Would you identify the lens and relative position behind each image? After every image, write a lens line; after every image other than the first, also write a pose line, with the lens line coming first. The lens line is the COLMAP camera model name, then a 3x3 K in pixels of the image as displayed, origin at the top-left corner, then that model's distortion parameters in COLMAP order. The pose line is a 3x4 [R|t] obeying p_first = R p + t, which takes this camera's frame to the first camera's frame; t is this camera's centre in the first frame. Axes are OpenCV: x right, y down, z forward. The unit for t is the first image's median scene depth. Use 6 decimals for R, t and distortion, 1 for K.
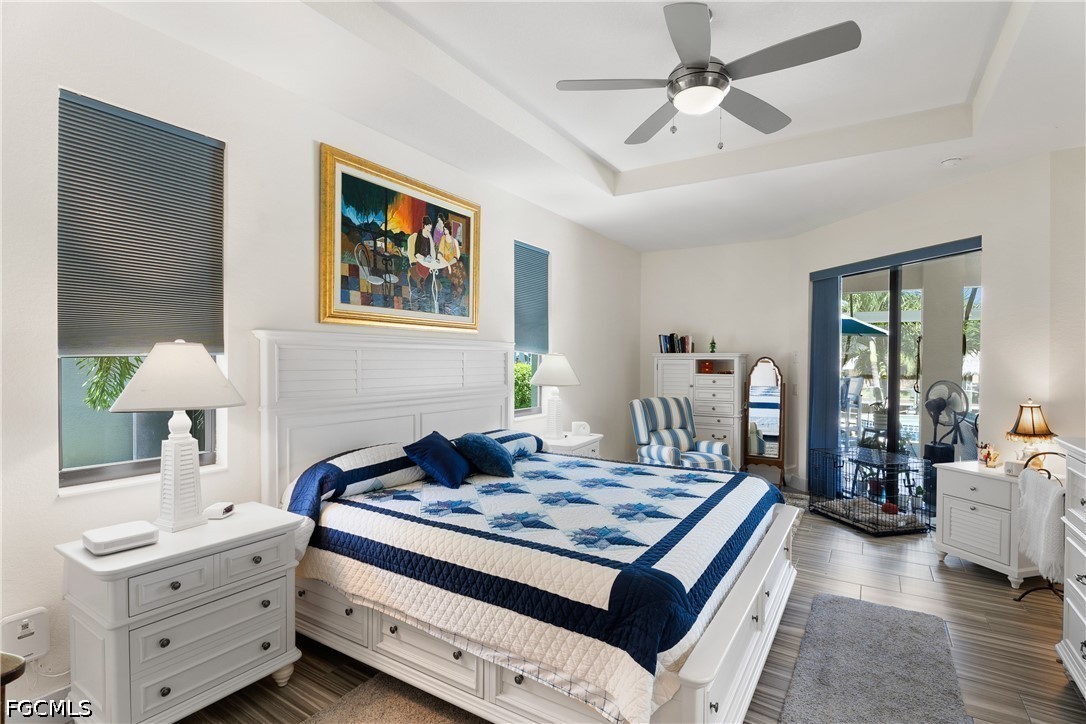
lens RADIAL K [[515.4, 0, 541.1], [0, 515.4, 359.9], [0, 0, 1]] dist [-0.004836, -0.000302]
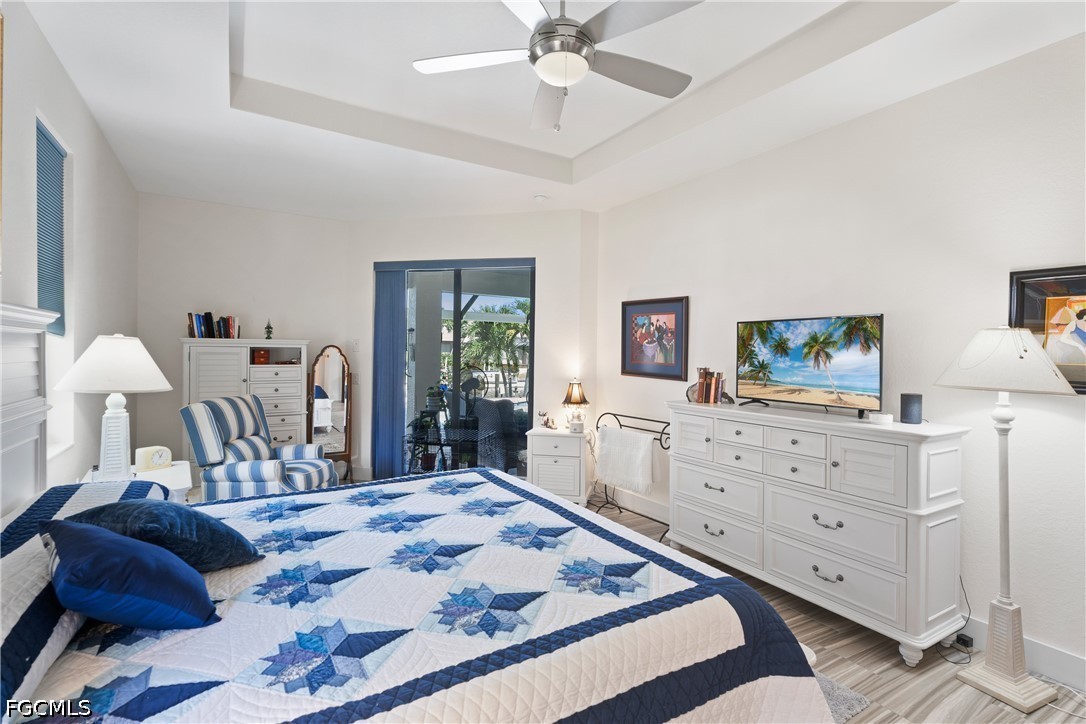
lens RADIAL K [[508.8, 0, 536.2], [0, 508.8, 360.1], [0, 0, 1]] dist [0.004629, 0.000754]
pose [[0.449741, -0.012118, 0.893077, -0.370144], [-0.011350, 0.999750, 0.019282, -0.001679], [-0.893087, -0.018808, 0.449491, 0.439217]]
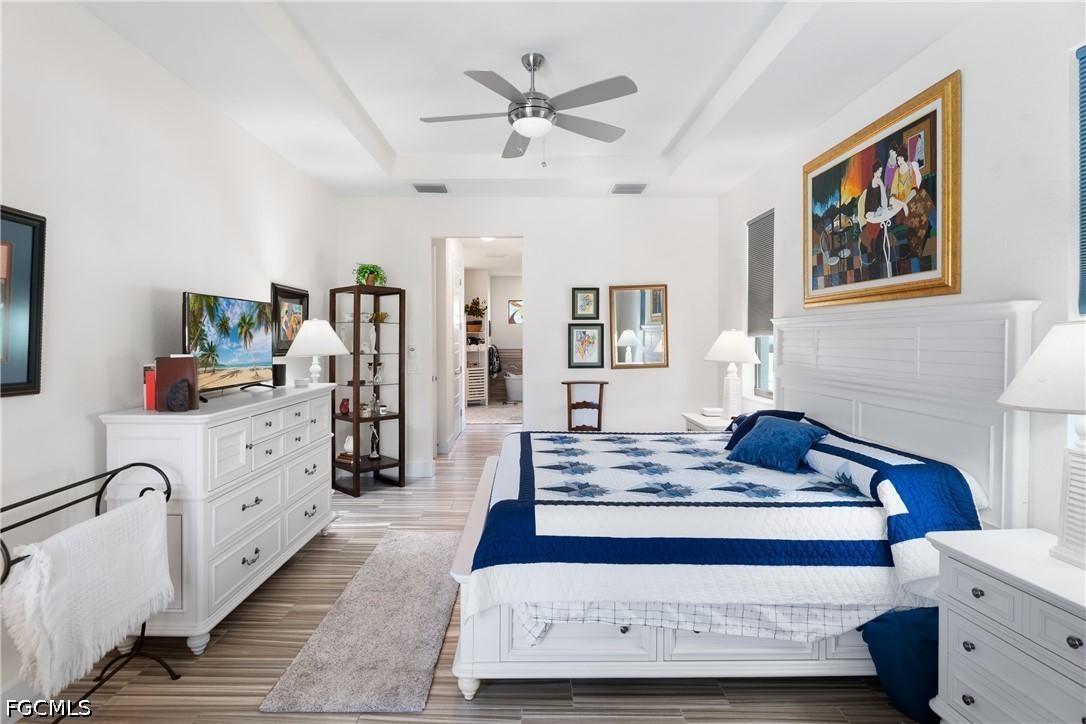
lens RADIAL K [[508.8, 0, 516.4], [0, 508.8, 337.5], [0, 0, 1]] dist [0.004629, 0.000754]
pose [[-0.844461, -0.006682, -0.535575, 0.703482], [-0.006600, 0.999976, -0.002070, 0.004004], [0.535576, 0.001786, -0.844485, 1.419494]]
